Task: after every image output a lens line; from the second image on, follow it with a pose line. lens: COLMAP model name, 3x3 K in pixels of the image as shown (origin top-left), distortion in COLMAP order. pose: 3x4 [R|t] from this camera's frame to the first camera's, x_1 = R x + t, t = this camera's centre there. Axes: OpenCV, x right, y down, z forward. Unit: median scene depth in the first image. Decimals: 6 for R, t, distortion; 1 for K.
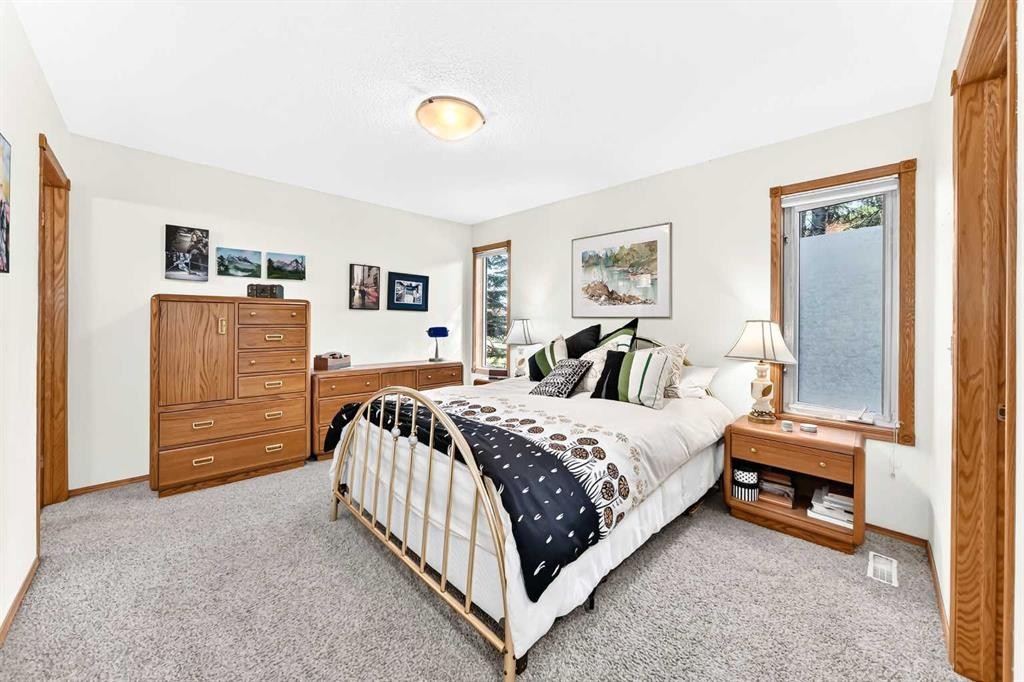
lens RADIAL K [[384.4, 0, 516.9], [0, 384.4, 314.1], [0, 0, 1]] dist [-0.001180, 0.000054]
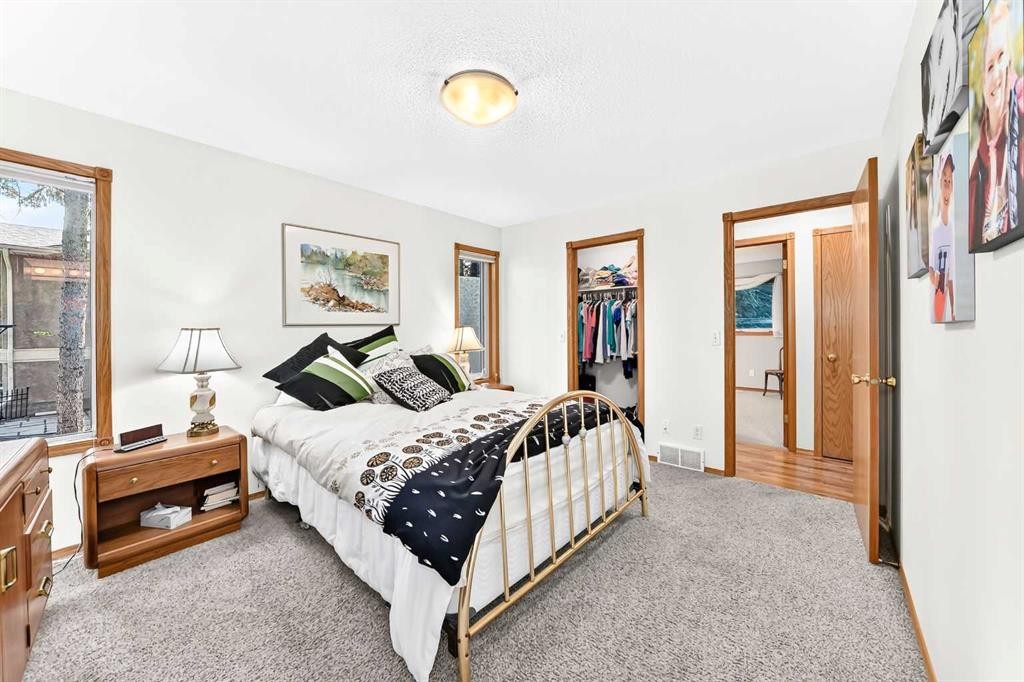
lens RADIAL K [[379.3, 0, 512.9], [0, 379.3, 328.0], [0, 0, 1]] dist [-0.000790, 0.000030]
pose [[-0.034861, -0.003991, 0.999384, -0.686968], [-0.002091, 0.999990, 0.003921, 0.011828], [-0.999390, -0.001953, -0.034869, 0.629677]]
